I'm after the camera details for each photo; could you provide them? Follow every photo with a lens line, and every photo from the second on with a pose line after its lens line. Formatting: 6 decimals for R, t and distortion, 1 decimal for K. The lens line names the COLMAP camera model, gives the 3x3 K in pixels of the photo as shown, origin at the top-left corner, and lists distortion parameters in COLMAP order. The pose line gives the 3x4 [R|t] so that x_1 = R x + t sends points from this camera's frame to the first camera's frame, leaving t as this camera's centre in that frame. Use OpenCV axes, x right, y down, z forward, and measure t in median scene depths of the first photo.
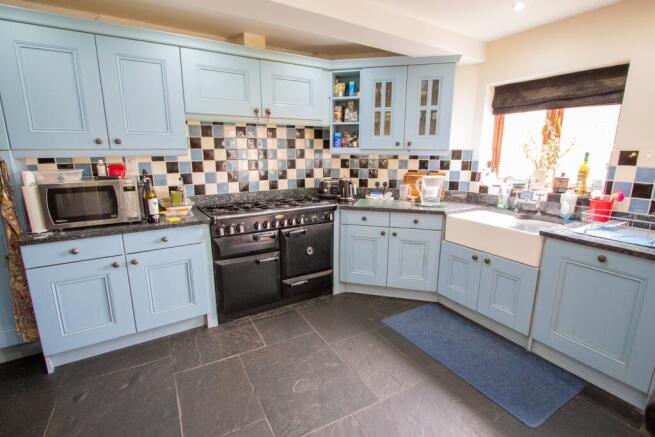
lens RADIAL K [[319.1, 0, 325.7], [0, 319.1, 218.7], [0, 0, 1]] dist [-0.005018, 0.000669]
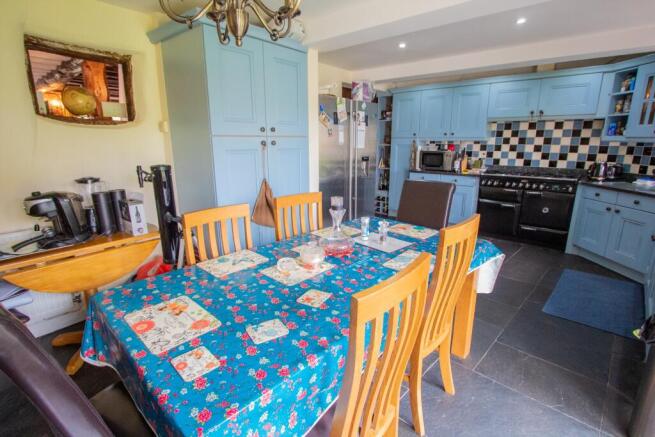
lens RADIAL K [[319.1, 0, 328.6], [0, 319.1, 217.7], [0, 0, 1]] dist [-0.005018, 0.000669]
pose [[0.286579, 0.229093, -0.930263, 0.961917], [-0.204121, 0.963295, 0.174346, 0.081135], [0.936060, 0.139922, 0.322822, -0.329879]]
